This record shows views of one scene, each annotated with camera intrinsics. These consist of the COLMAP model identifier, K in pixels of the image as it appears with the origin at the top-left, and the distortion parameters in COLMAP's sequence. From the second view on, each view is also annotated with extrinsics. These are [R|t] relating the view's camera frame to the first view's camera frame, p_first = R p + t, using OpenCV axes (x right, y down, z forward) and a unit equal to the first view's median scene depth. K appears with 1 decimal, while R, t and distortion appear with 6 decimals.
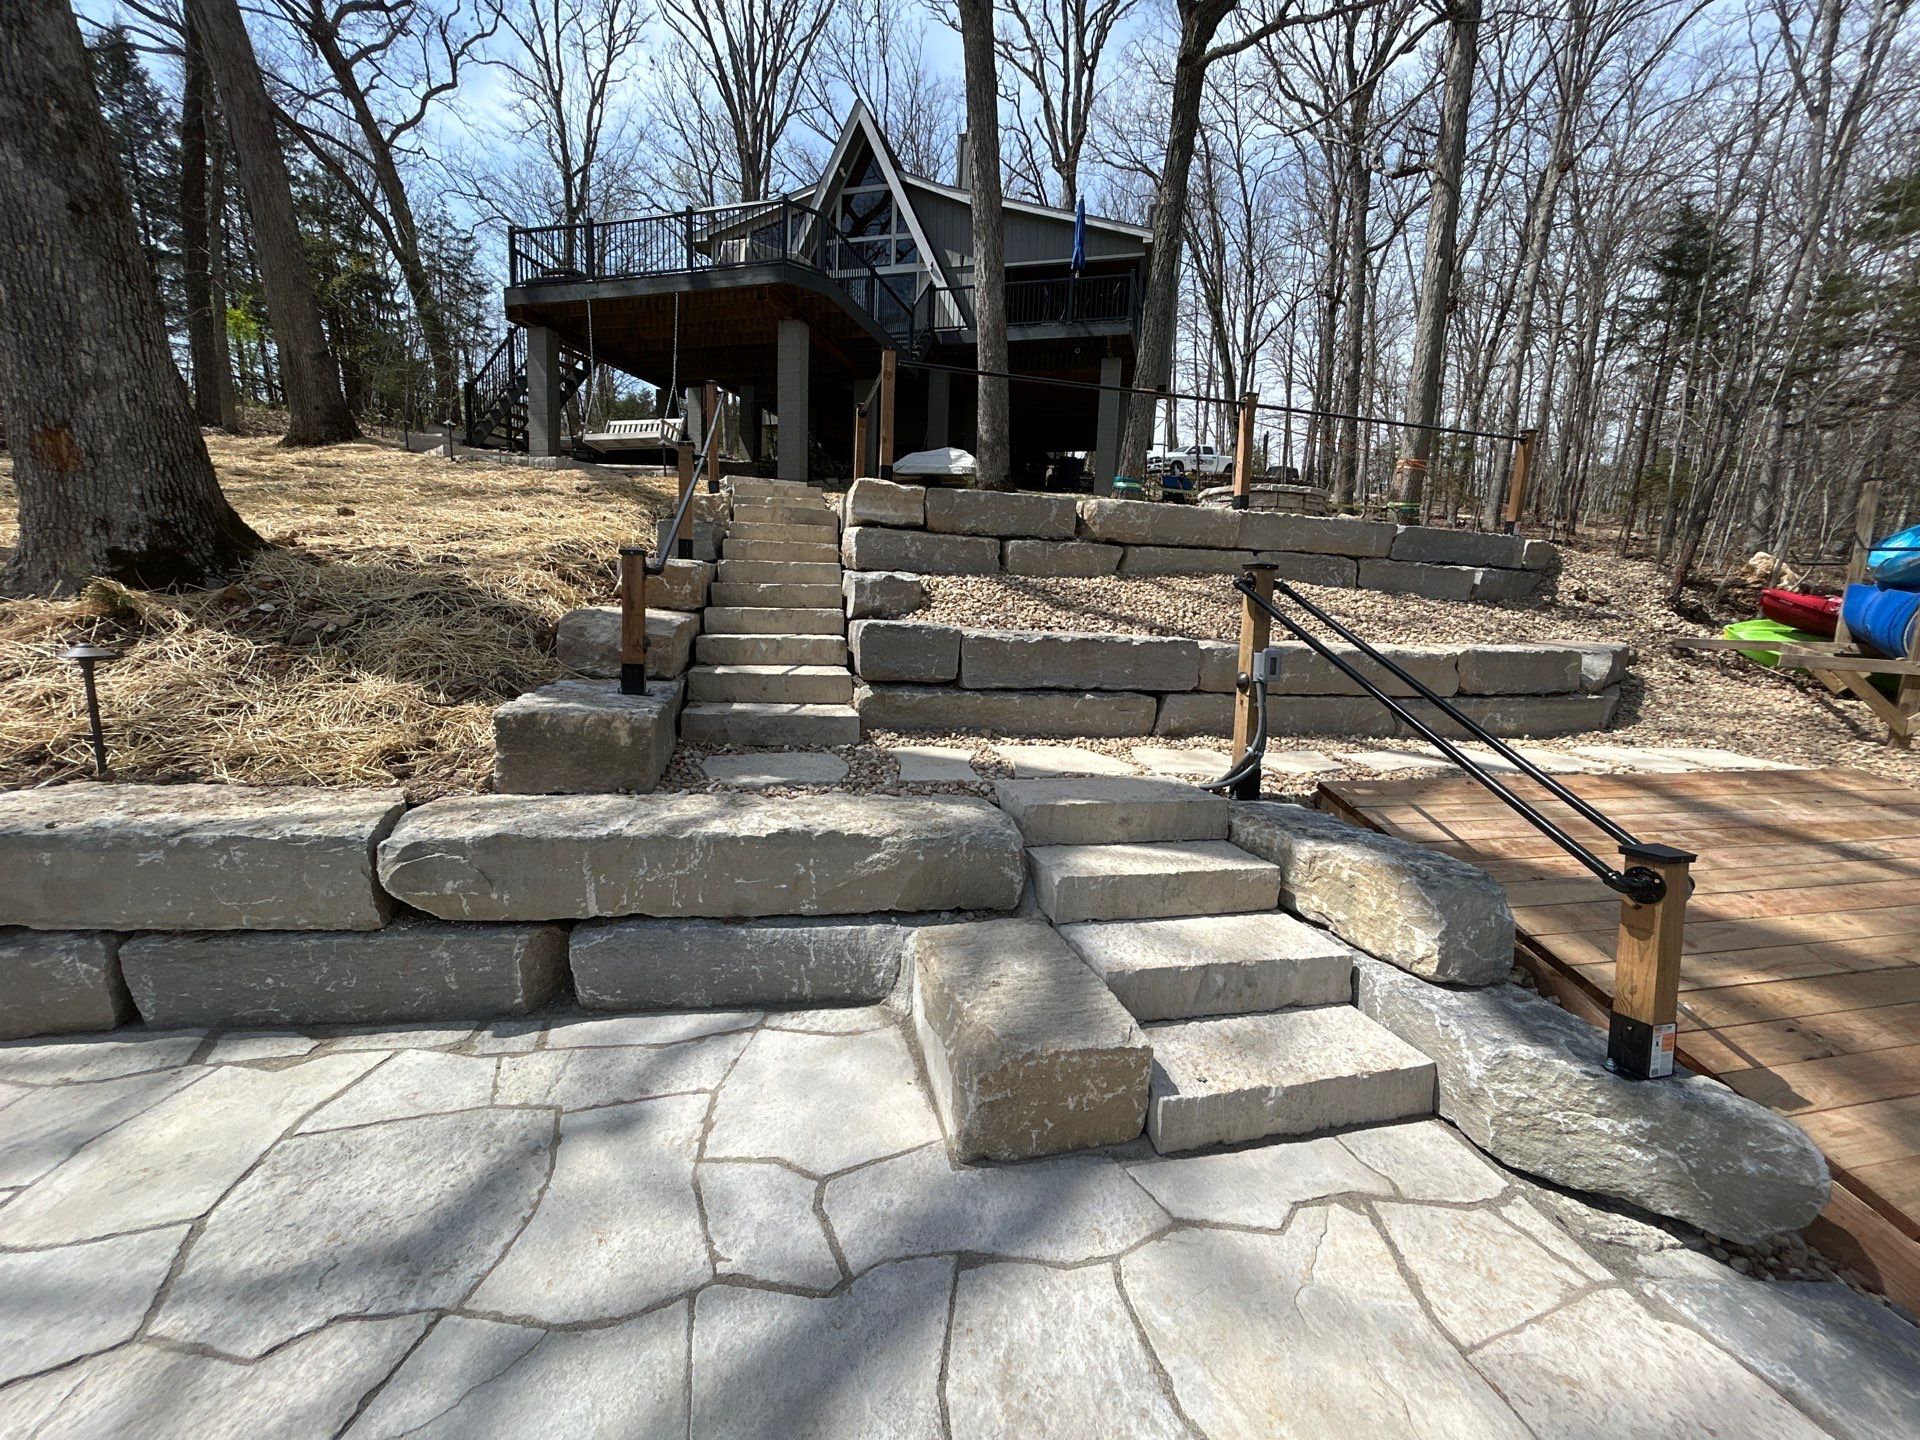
lens RADIAL K [[766.4, 0, 960.0], [0, 766.4, 720.0], [0, 0, 1]] dist [-0.001496, 0.000652]
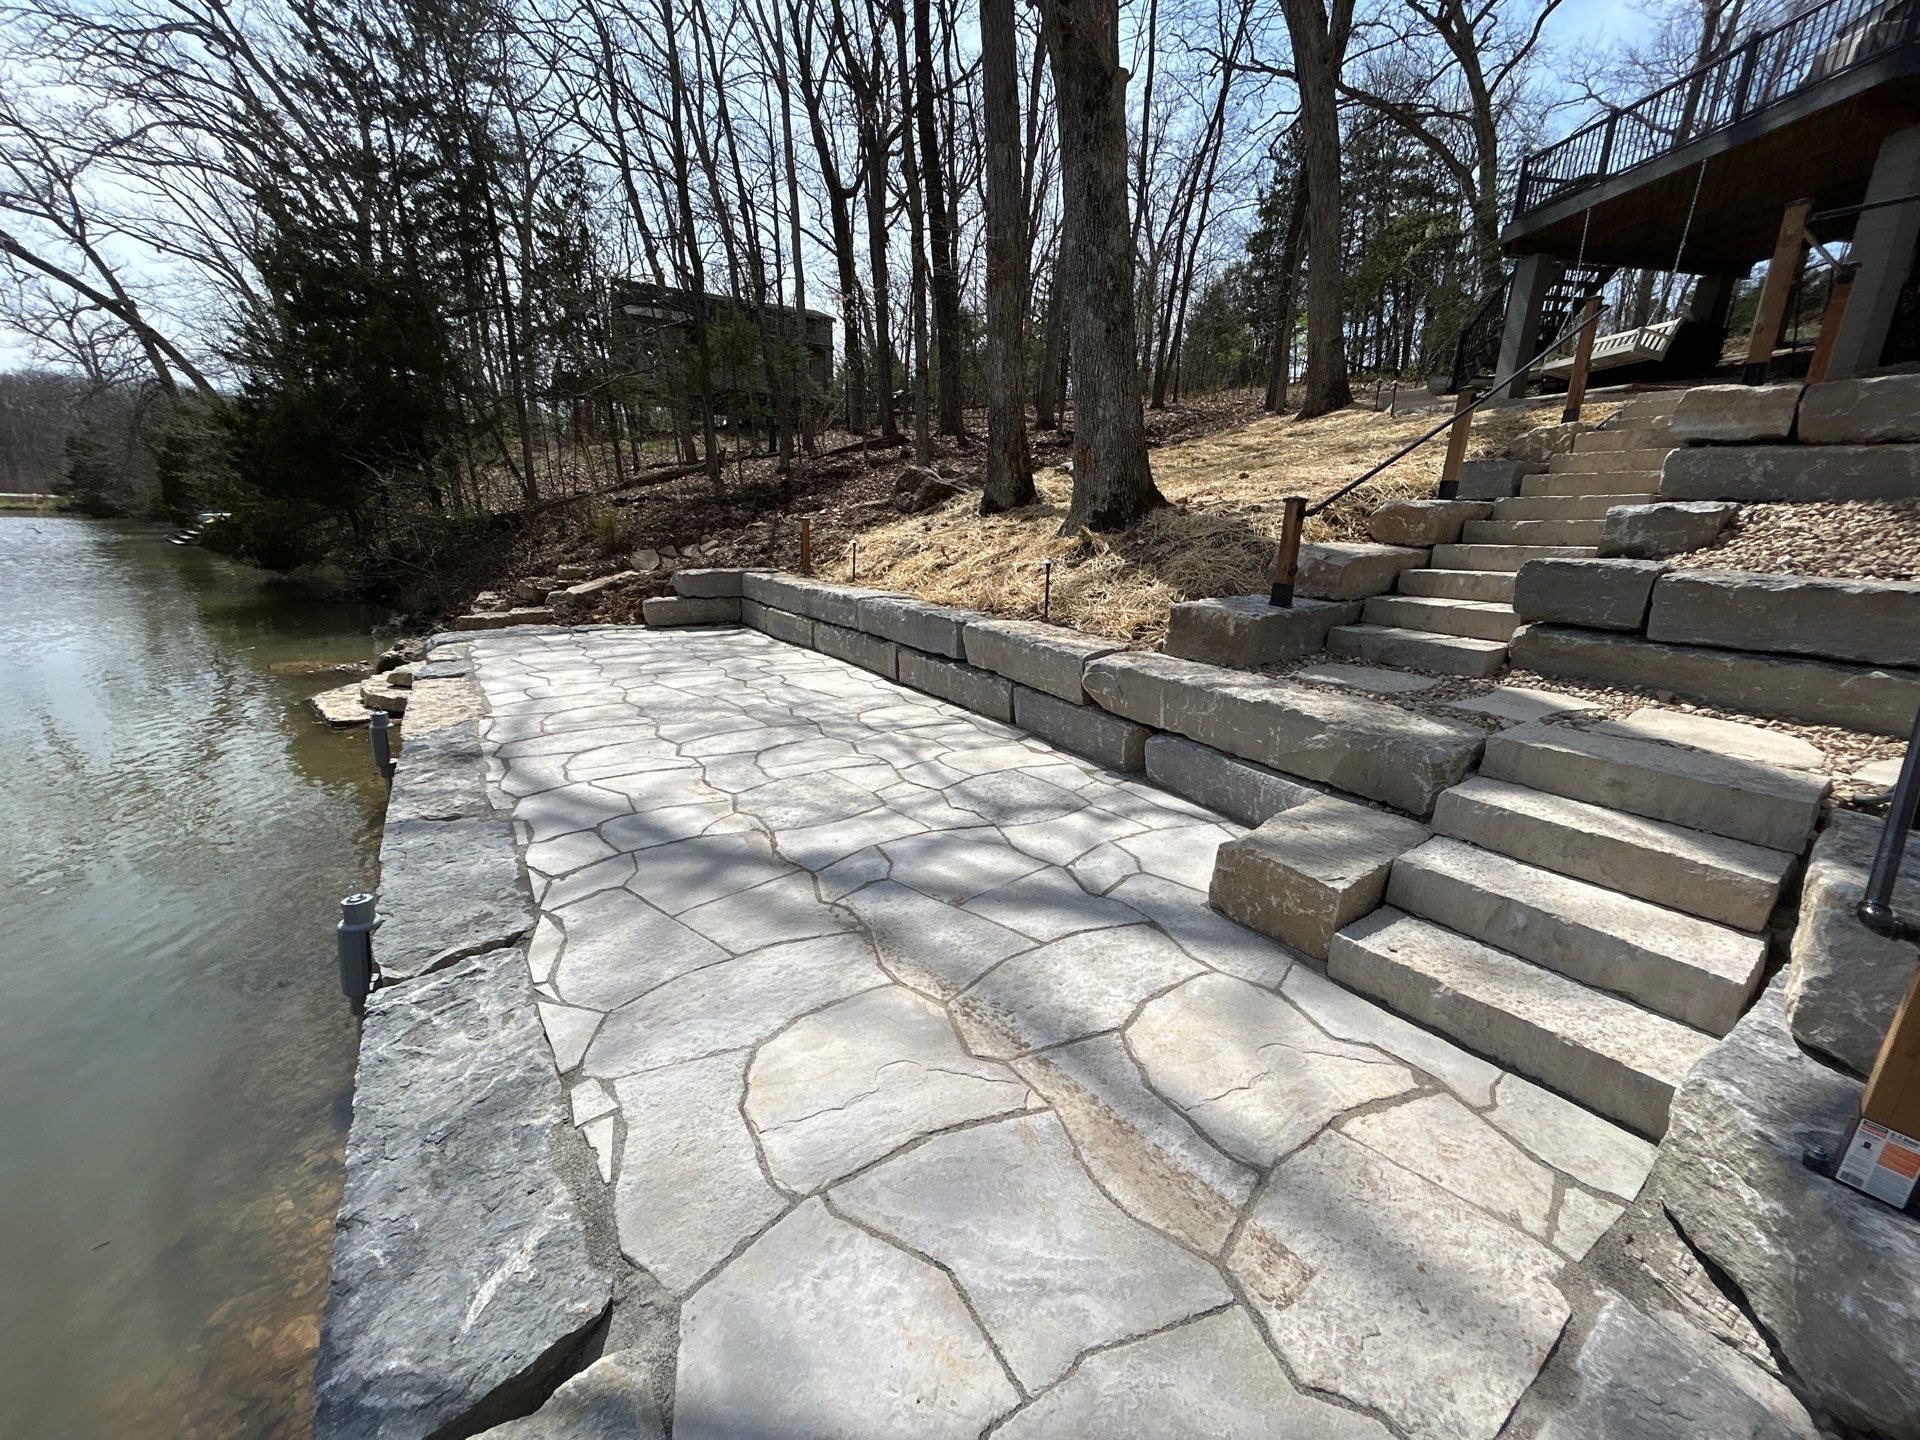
lens RADIAL K [[766.4, 0, 960.0], [0, 766.4, 720.0], [0, 0, 1]] dist [-0.001496, 0.000652]
pose [[0.384553, 0.210564, -0.898767, 0.802715], [-0.146158, 0.975244, 0.165945, 0.026546], [0.911459, 0.067547, 0.405809, -0.070090]]
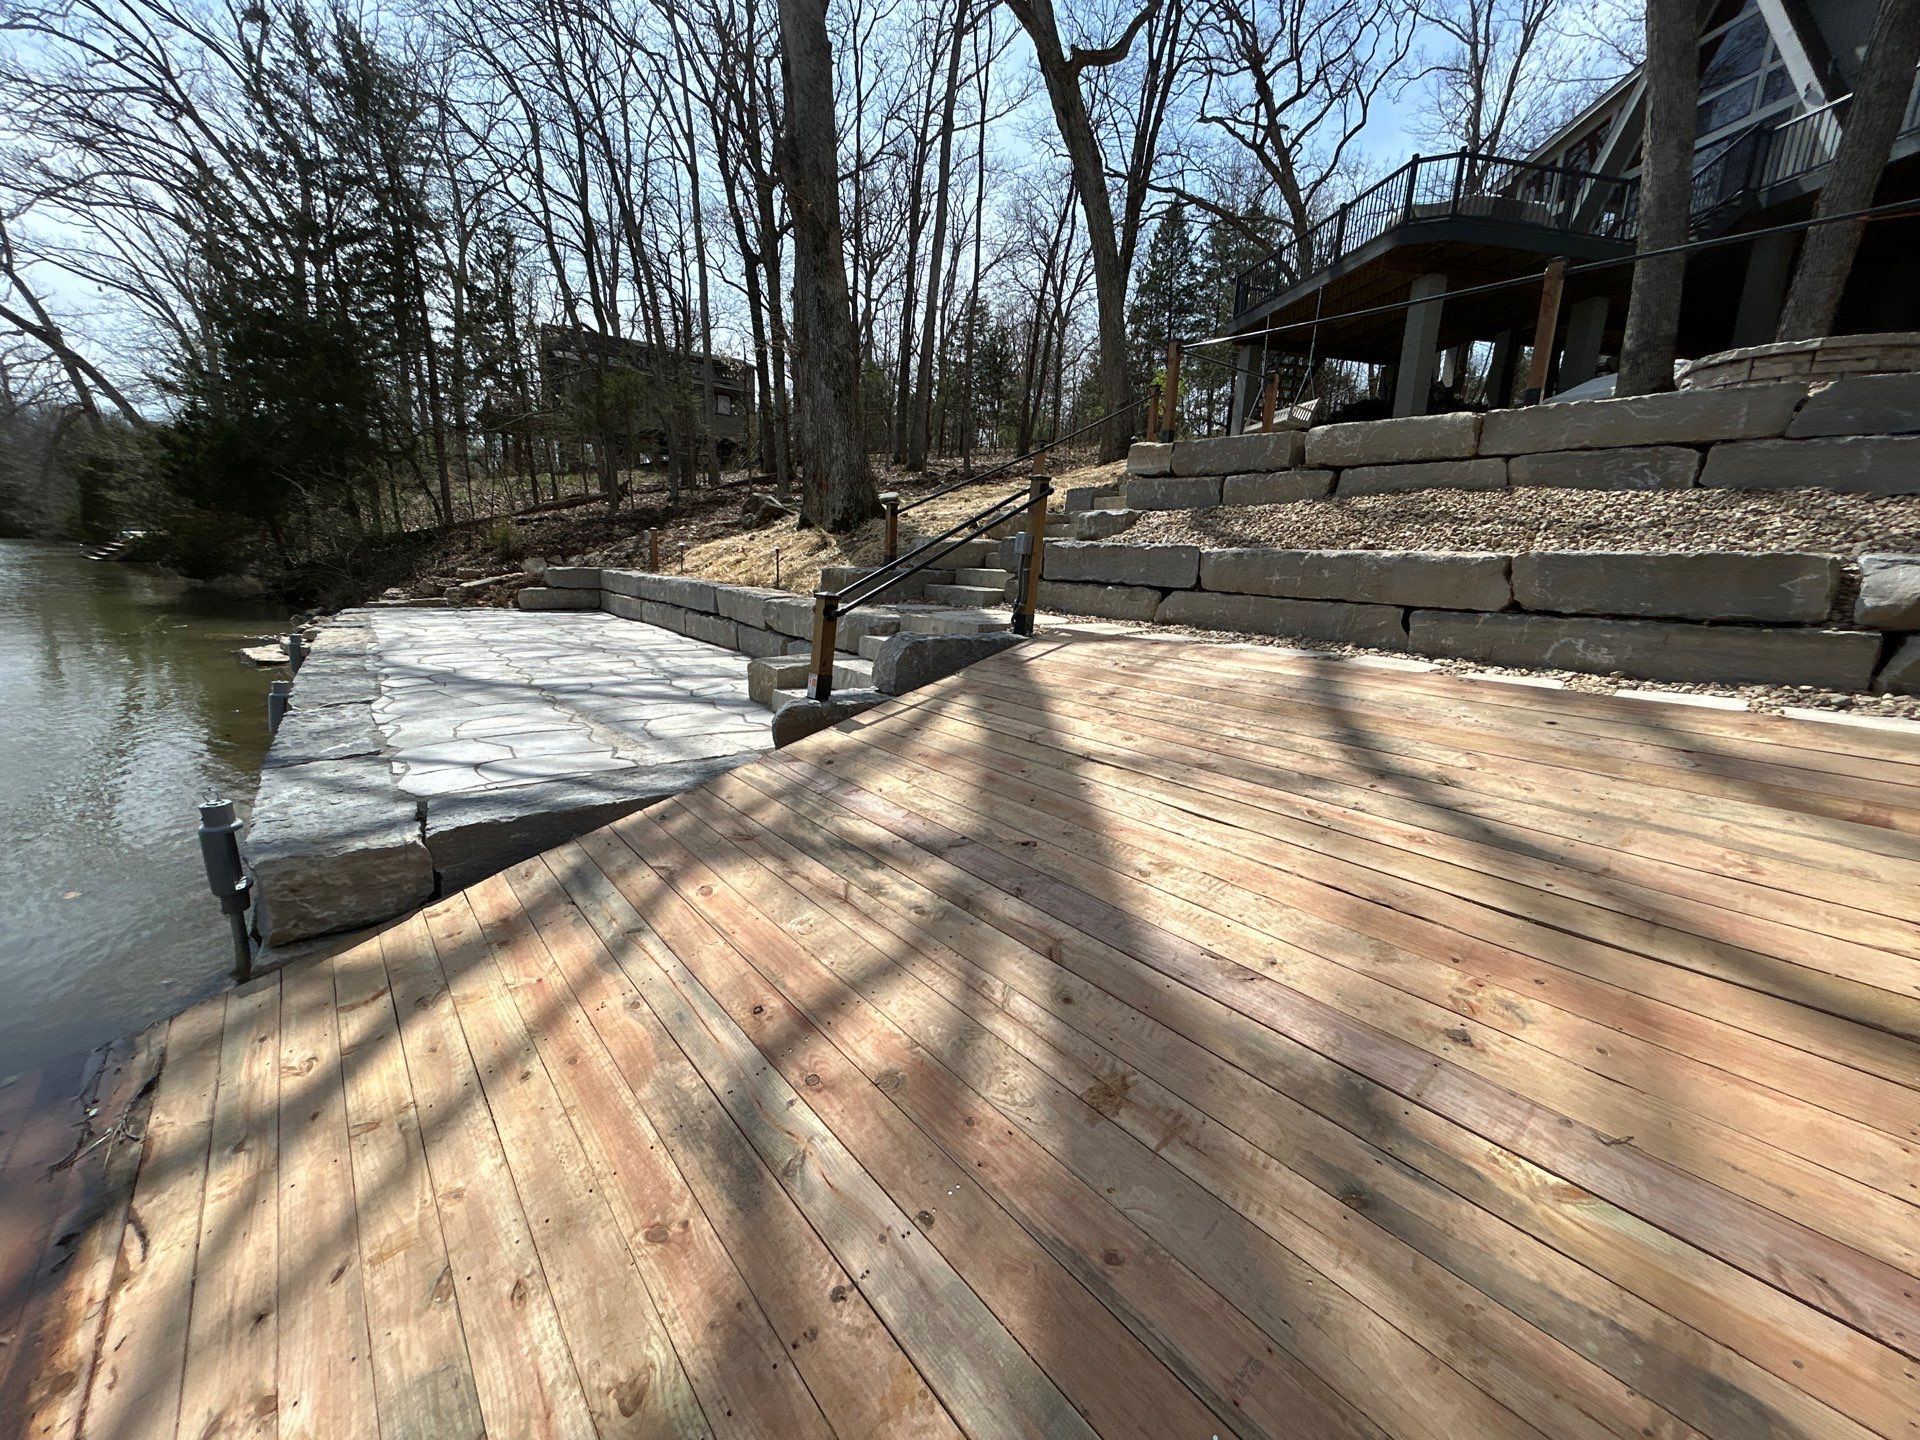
lens RADIAL K [[766.4, 0, 960.0], [0, 766.4, 720.0], [0, 0, 1]] dist [-0.001496, 0.000652]
pose [[0.444275, 0.164248, -0.880706, 2.143613], [-0.156406, 0.982173, 0.104272, 0.165132], [0.882132, 0.091423, 0.462044, 0.267298]]
